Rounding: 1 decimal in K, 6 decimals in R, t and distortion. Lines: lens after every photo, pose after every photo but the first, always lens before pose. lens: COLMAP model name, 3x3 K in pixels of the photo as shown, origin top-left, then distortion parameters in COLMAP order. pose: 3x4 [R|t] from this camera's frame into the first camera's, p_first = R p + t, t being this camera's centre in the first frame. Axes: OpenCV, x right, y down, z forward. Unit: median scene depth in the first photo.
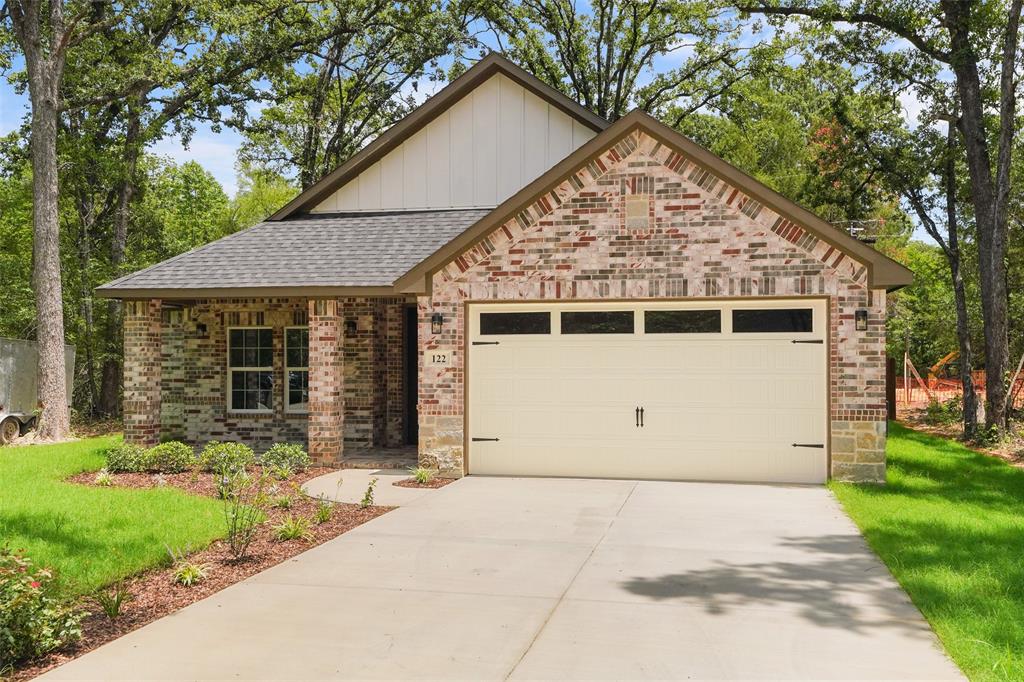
lens RADIAL K [[999.9, 0, 522.3], [0, 999.9, 344.4], [0, 0, 1]] dist [0.065096, 0.000000]
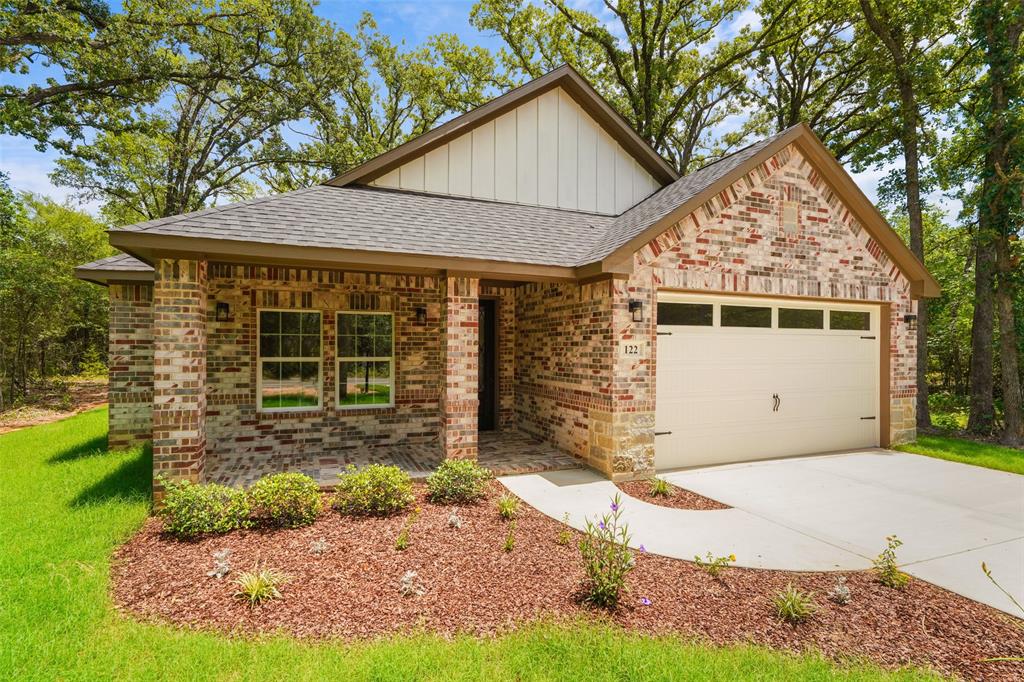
lens RADIAL K [[484.6, 0, 507.9], [0, 484.6, 345.7], [0, 0, 1]] dist [-0.018722, 0.002847]
pose [[0.840410, 0.009063, 0.541876, -0.416977], [-0.014503, 0.999878, 0.005770, 0.009942], [-0.541757, -0.012708, 0.840439, 0.695480]]
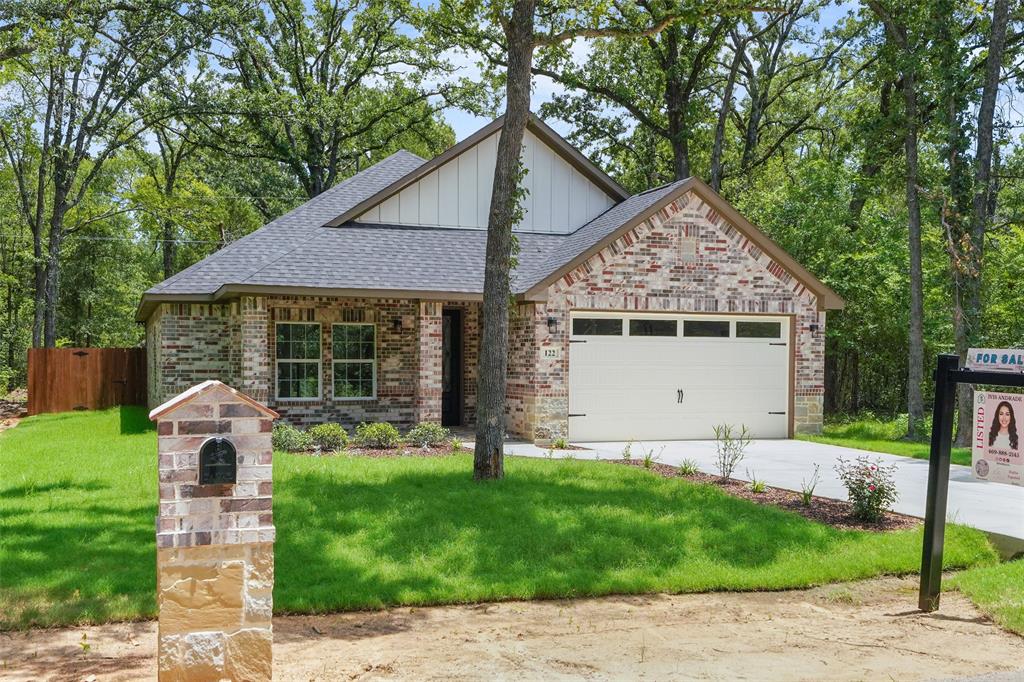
lens RADIAL K [[999.9, 0, 516.5], [0, 999.9, 385.7], [0, 0, 1]] dist [0.065096, 0.000000]
pose [[0.846917, -0.006226, 0.531689, -0.805961], [-0.015675, 0.999204, 0.036670, 0.009846], [-0.531494, -0.039391, 0.846146, -0.064600]]
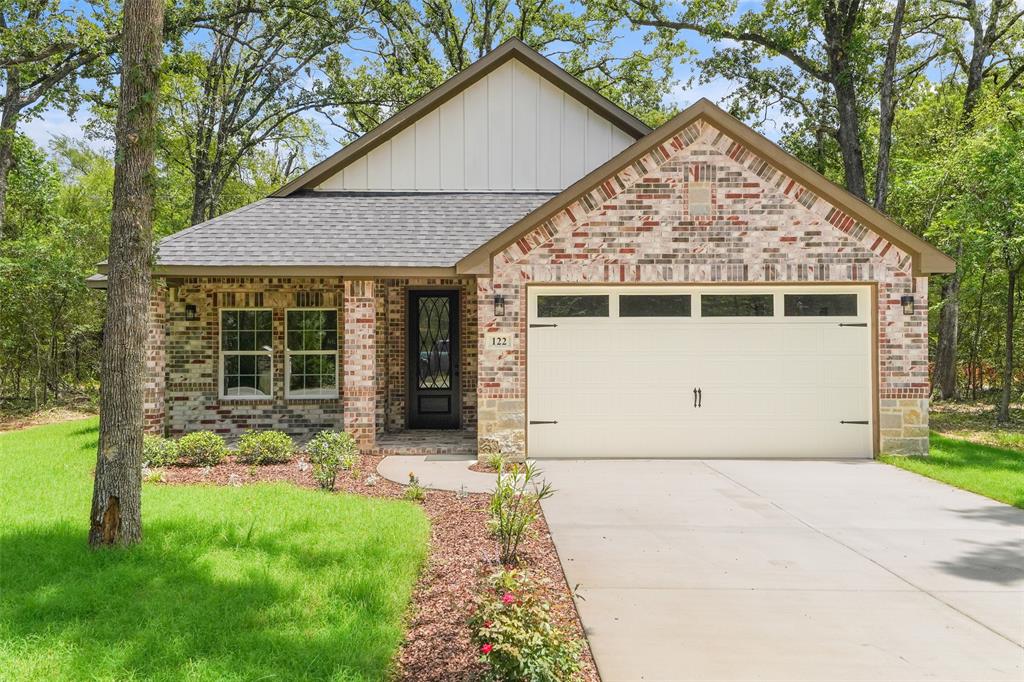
lens RADIAL K [[921.7, 0, 514.4], [0, 921.7, 319.7], [0, 0, 1]] dist [0.087618, -0.040312]
pose [[0.973739, 0.004326, 0.227624, -0.277221], [-0.001876, 0.999938, -0.010981, 0.003041], [-0.227658, 0.010266, 0.973687, 0.111876]]
